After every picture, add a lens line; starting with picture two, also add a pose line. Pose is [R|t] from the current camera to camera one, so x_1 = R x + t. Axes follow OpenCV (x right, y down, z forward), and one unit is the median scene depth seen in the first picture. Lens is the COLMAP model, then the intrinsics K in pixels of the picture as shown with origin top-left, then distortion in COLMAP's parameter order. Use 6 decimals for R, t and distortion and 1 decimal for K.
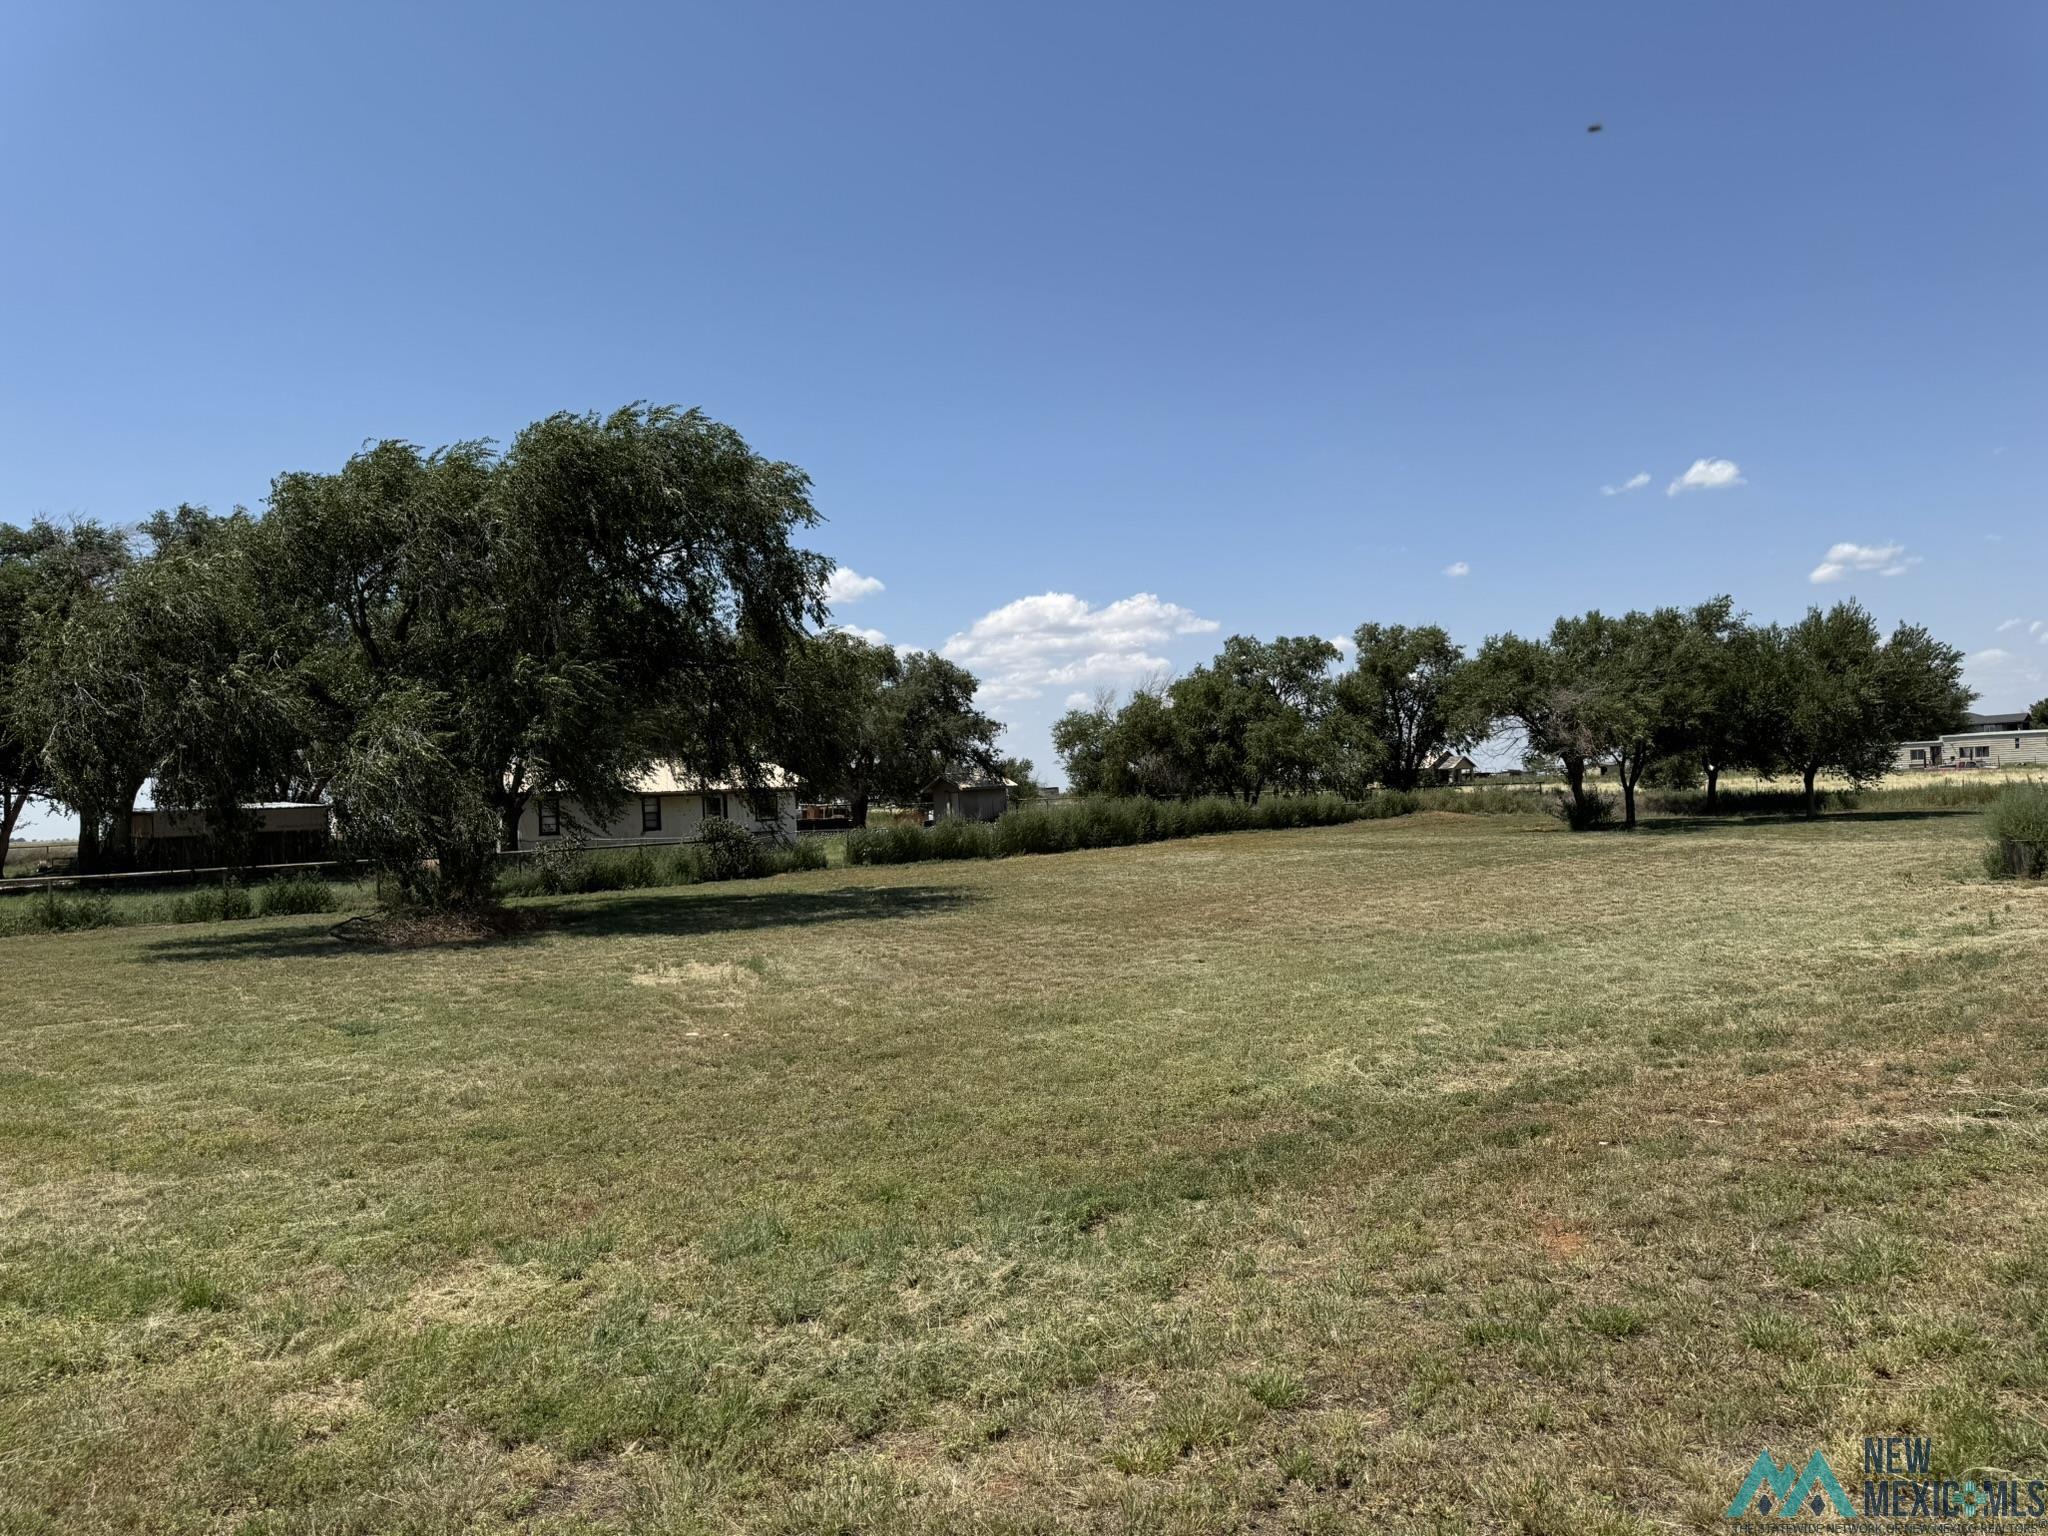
lens RADIAL K [[1444.9, 0, 1050.2], [0, 1444.9, 789.9], [0, 0, 1]] dist [0.102799, -0.147133]
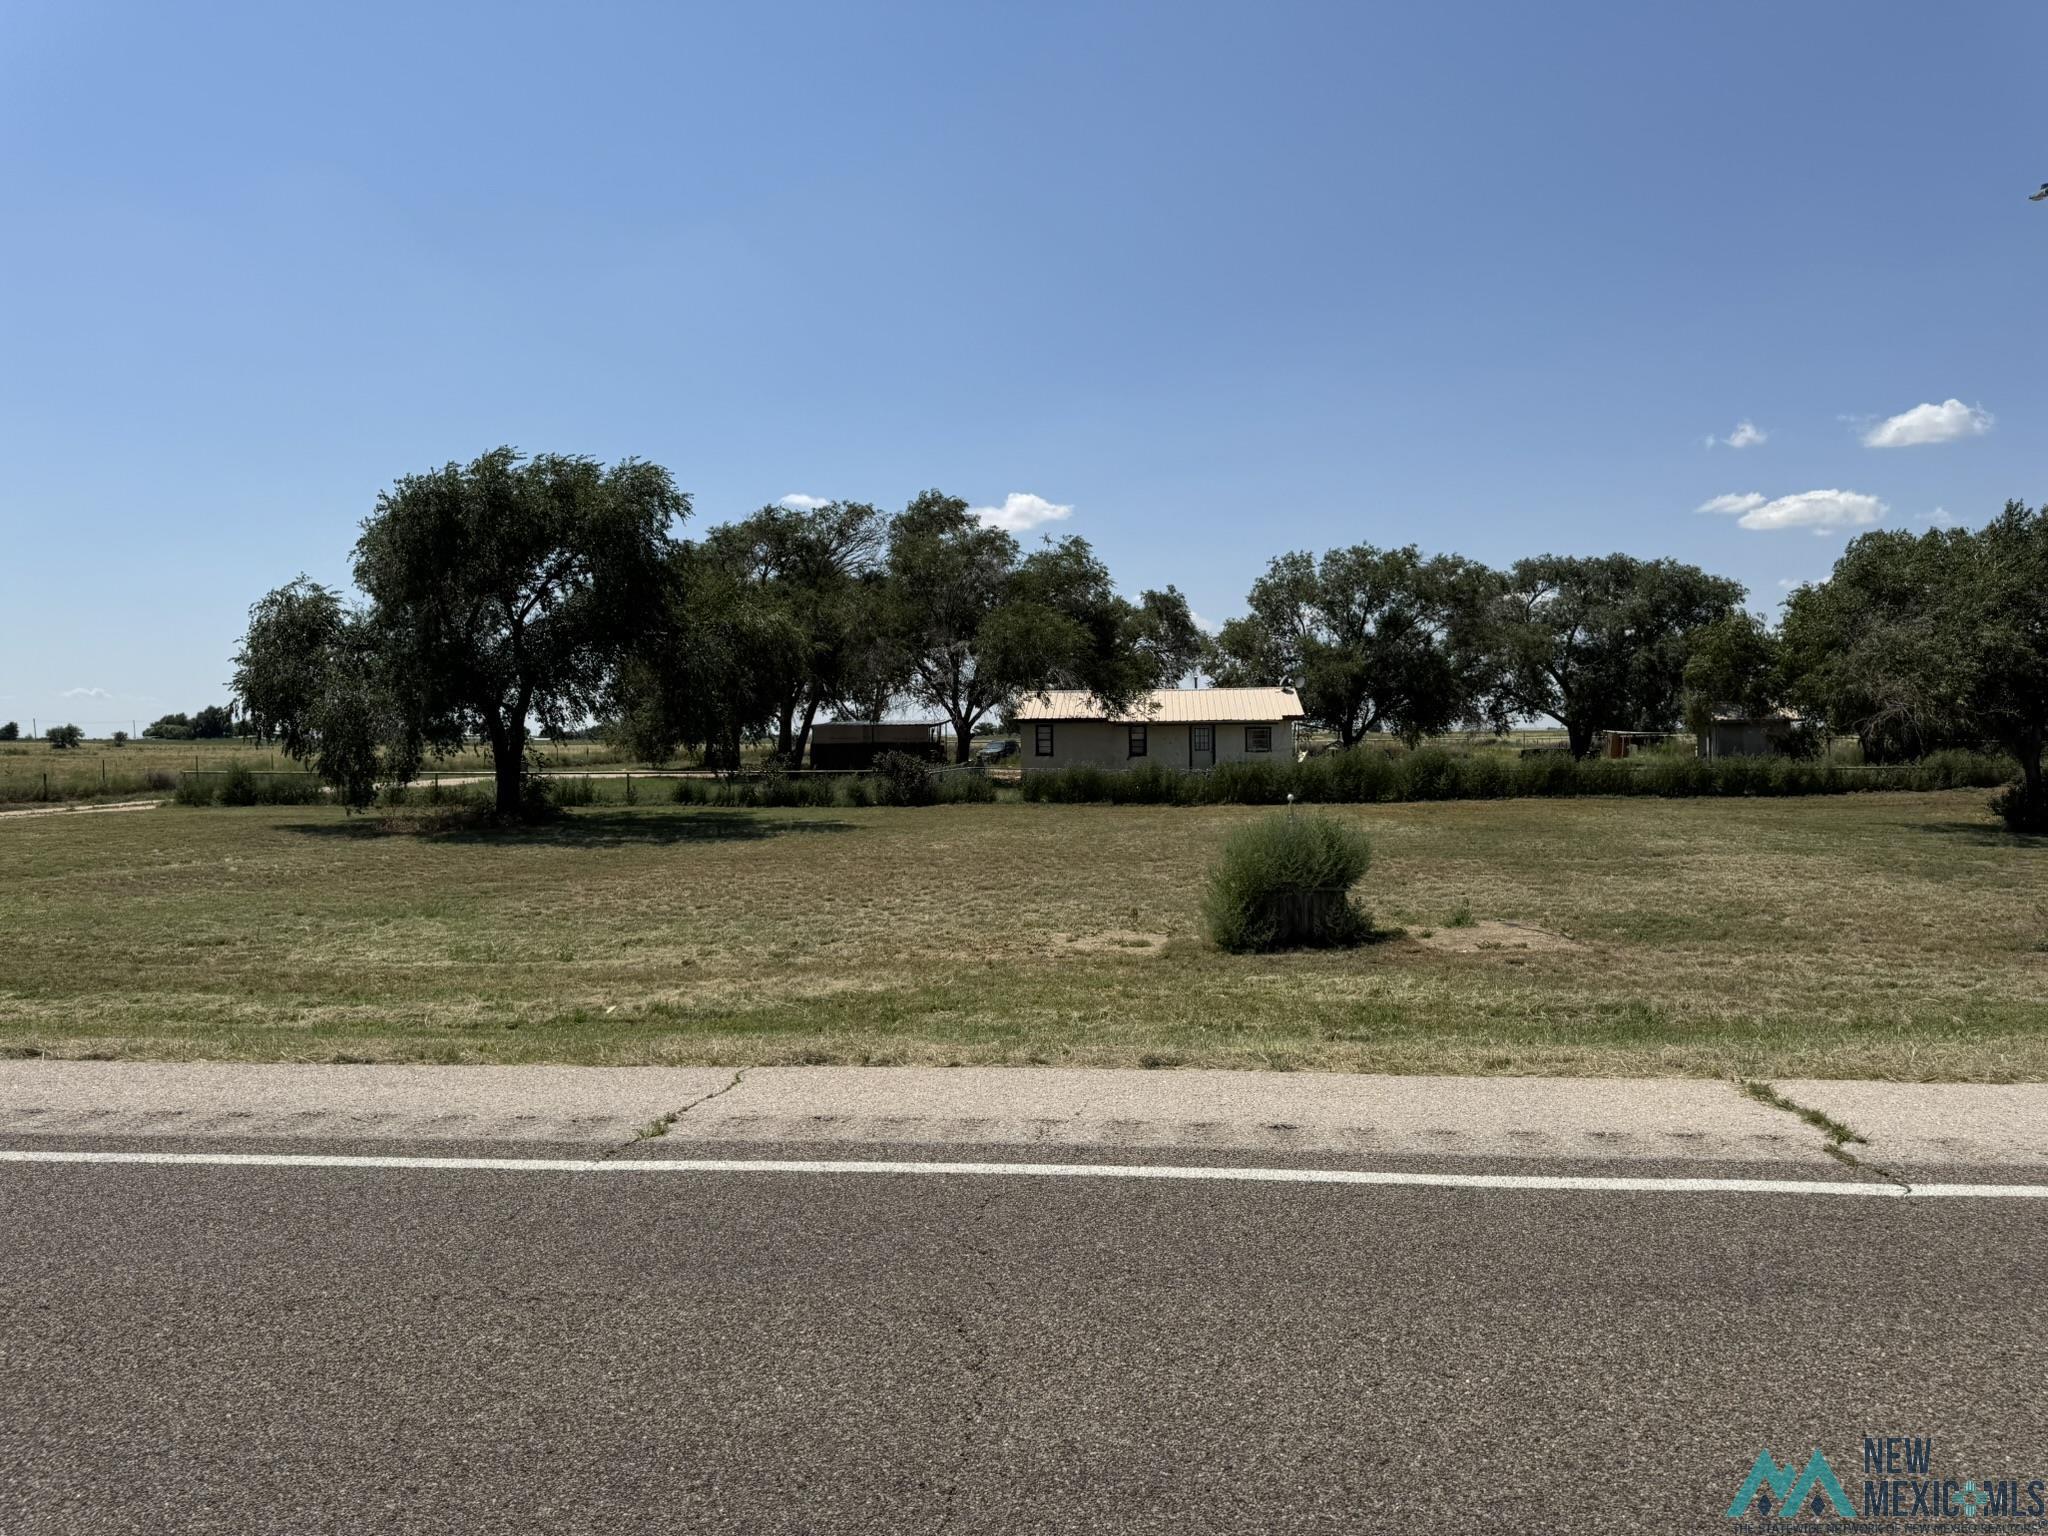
lens RADIAL K [[1445.4, 0, 986.0], [0, 1445.4, 830.6], [0, 0, 1]] dist [0.045235, -0.068419]
pose [[0.661642, 0.089388, -0.744472, 0.403755], [-0.018181, 0.994489, 0.103249, -0.023212], [0.749599, -0.054779, 0.659622, 0.164922]]
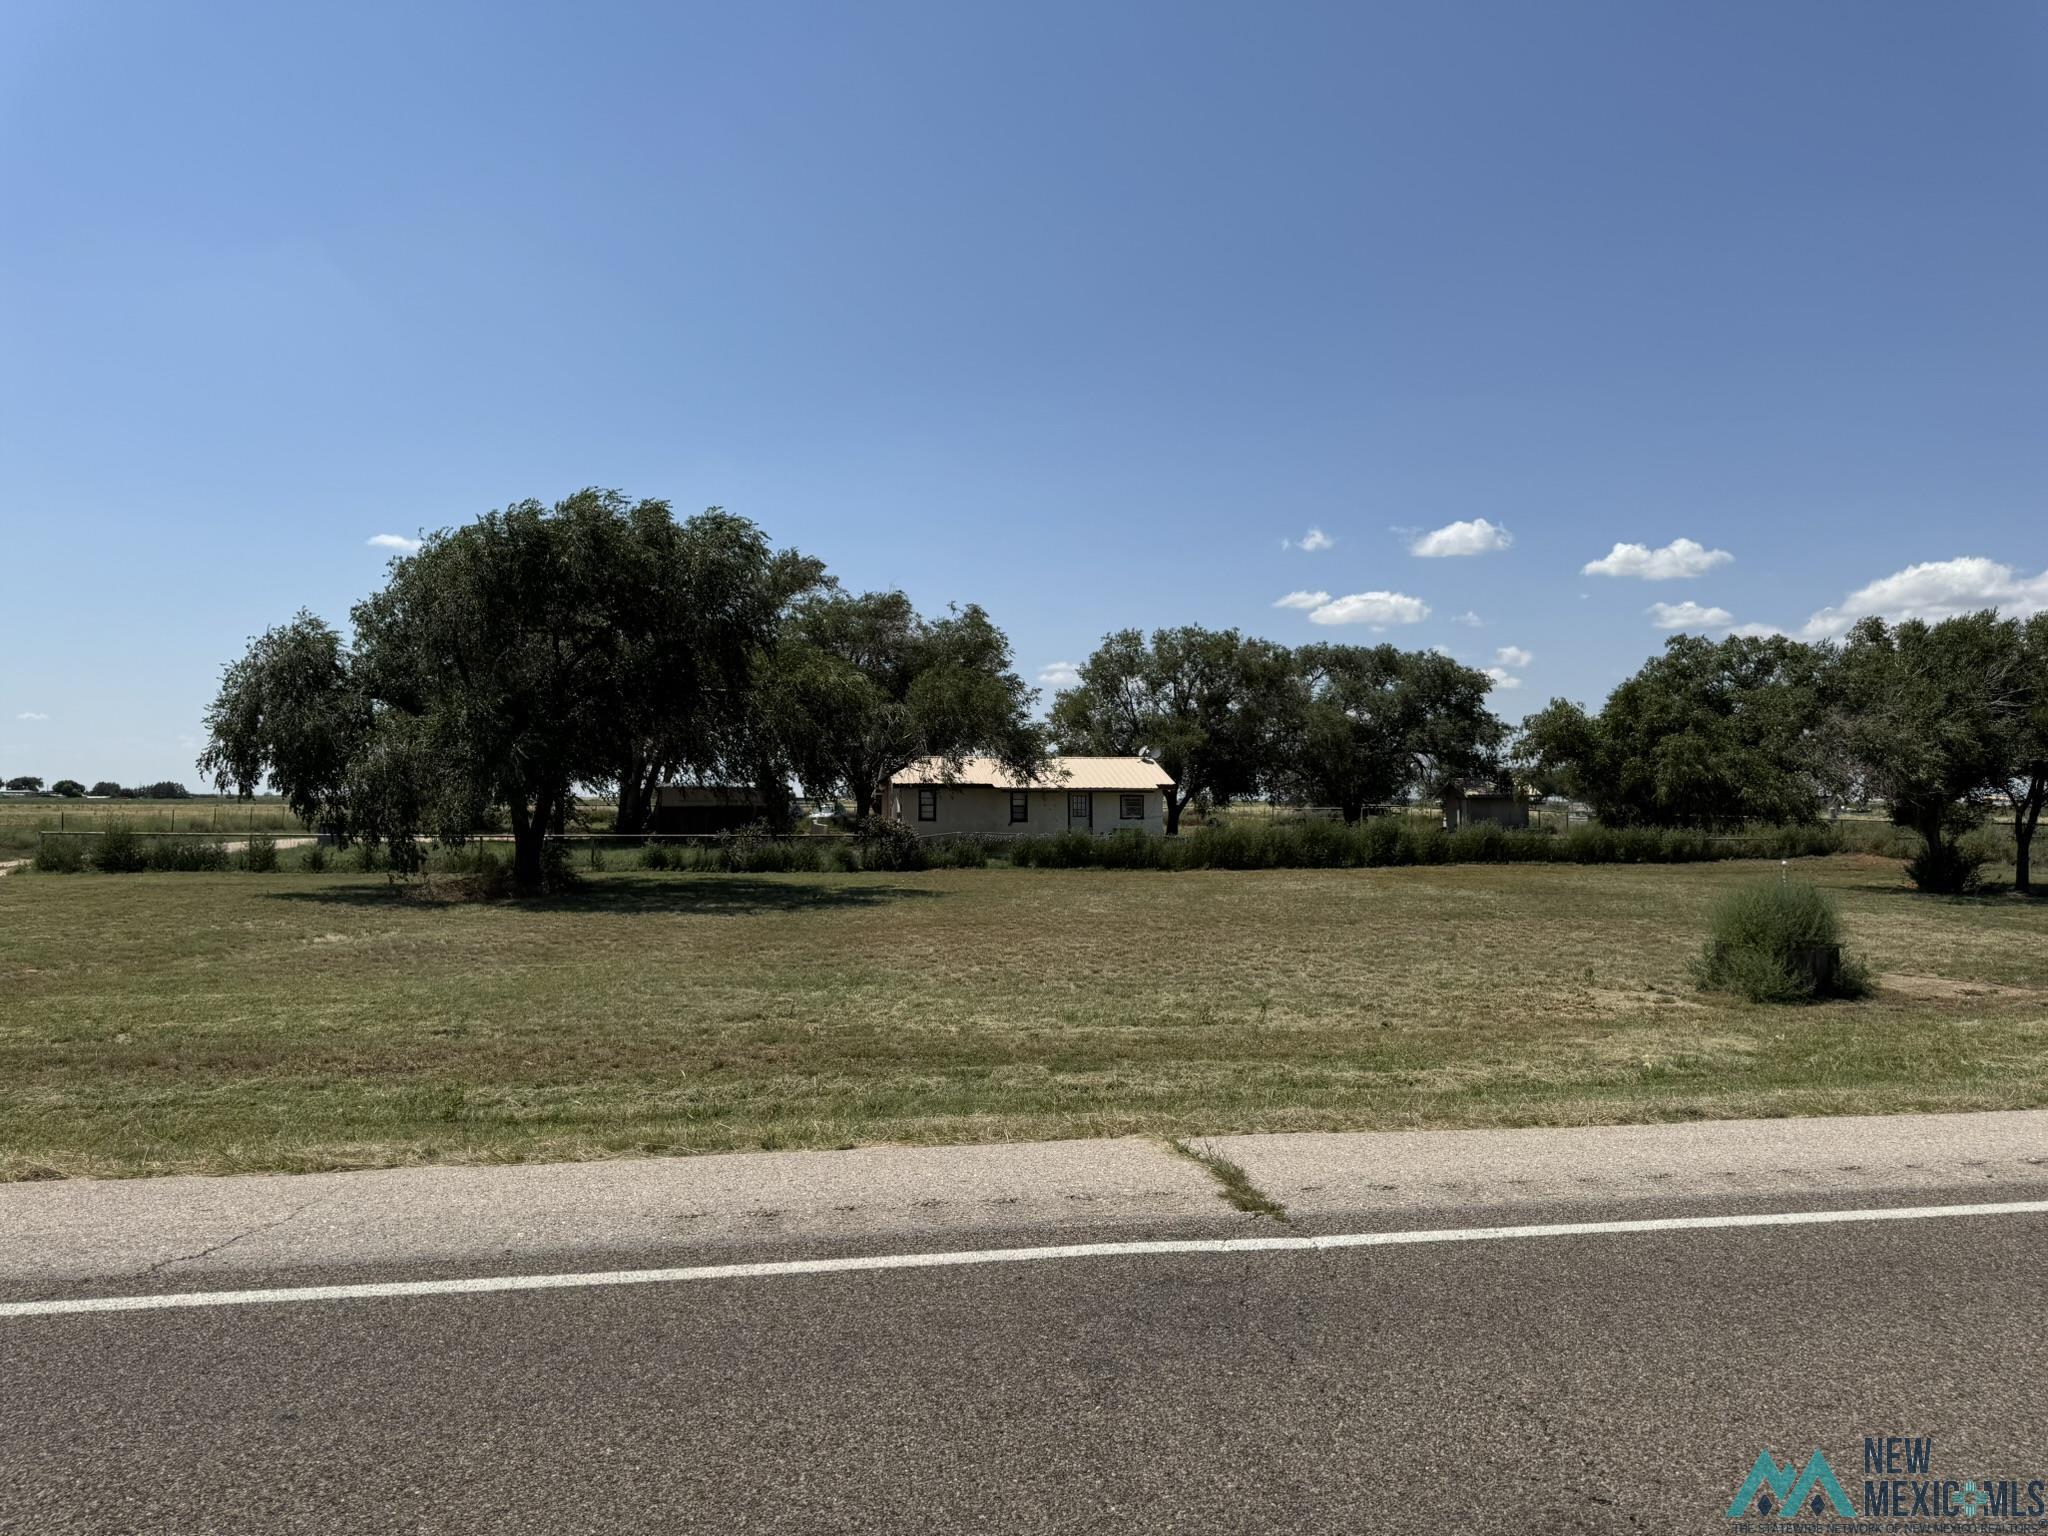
lens RADIAL K [[1456.5, 0, 1011.4], [0, 1456.5, 777.3], [0, 0, 1]] dist [0.099378, -0.157535]
pose [[0.842293, 0.041571, -0.537415, 0.276458], [-0.040852, 0.999077, 0.013255, -0.017974], [0.537470, 0.010790, 0.843214, 0.049711]]
